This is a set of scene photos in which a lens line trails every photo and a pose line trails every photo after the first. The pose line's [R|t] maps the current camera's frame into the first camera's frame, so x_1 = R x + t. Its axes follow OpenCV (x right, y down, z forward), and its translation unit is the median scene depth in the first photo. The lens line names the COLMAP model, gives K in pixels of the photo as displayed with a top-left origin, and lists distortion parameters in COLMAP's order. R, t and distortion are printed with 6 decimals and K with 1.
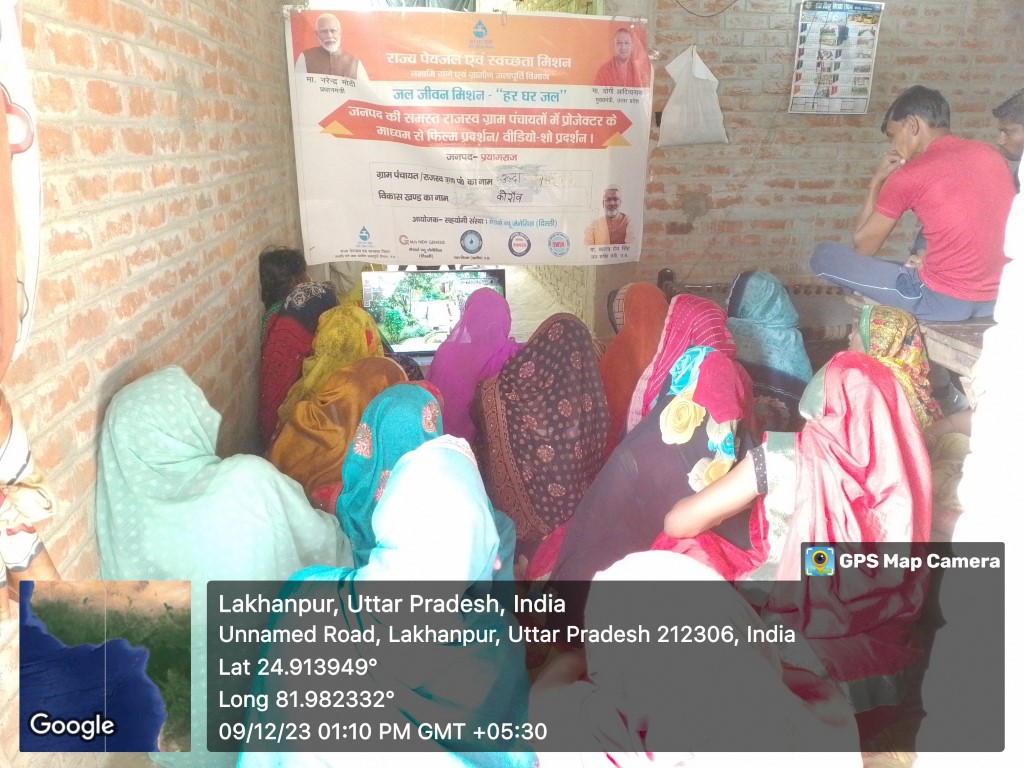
lens RADIAL K [[784.1, 0, 513.3], [0, 784.1, 390.1], [0, 0, 1]] dist [0.009070, -0.065522]
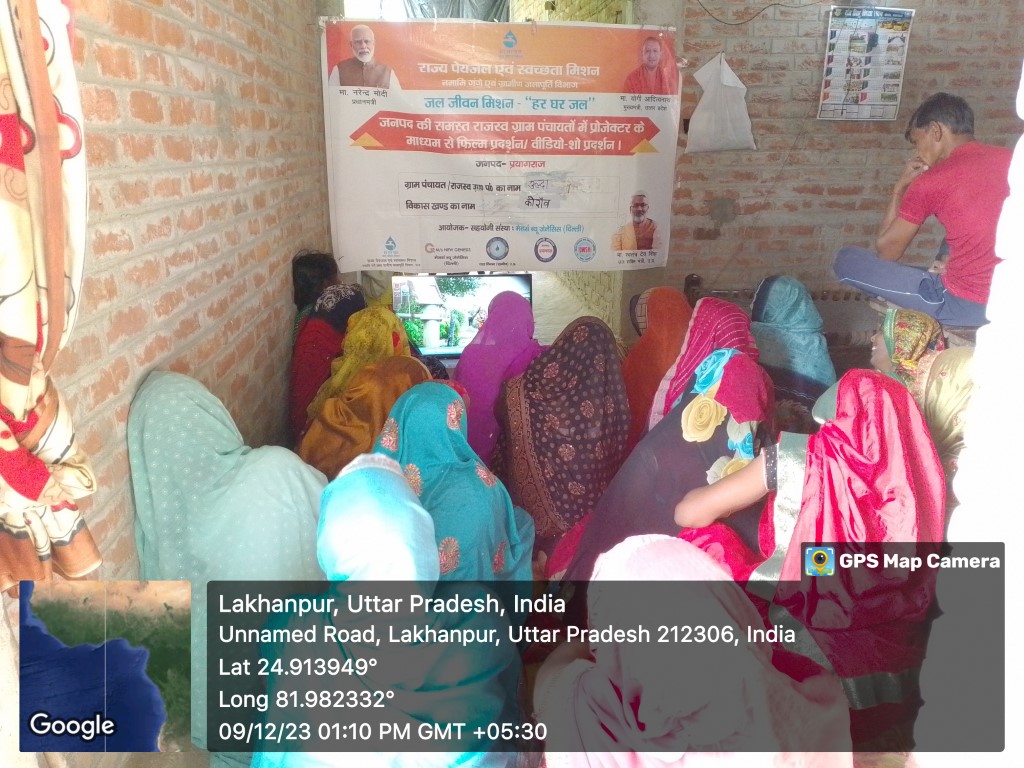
lens RADIAL K [[779.2, 0, 512.0], [0, 779.2, 384.0], [0, 0, 1]] dist [0.002921, -0.053467]
pose [[0.999233, 0.008816, -0.038159, 0.002919], [-0.009335, 0.999866, -0.013456, 0.002089], [0.038035, 0.013802, 0.999181, -0.005772]]
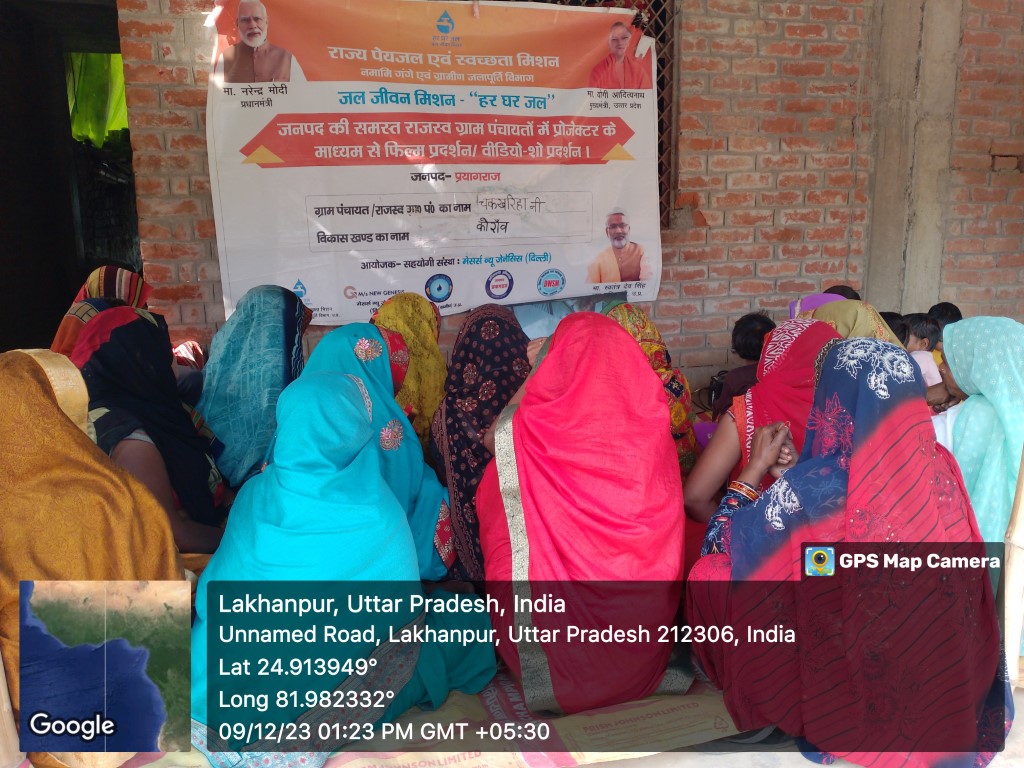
lens RADIAL K [[784.1, 0, 513.3], [0, 784.1, 390.1], [0, 0, 1]] dist [0.009070, -0.065522]
pose [[0.994913, -0.049517, 0.087728, -0.063077], [0.056289, 0.995481, -0.076482, -0.022490], [-0.083544, 0.081031, 0.993204, 0.238872]]
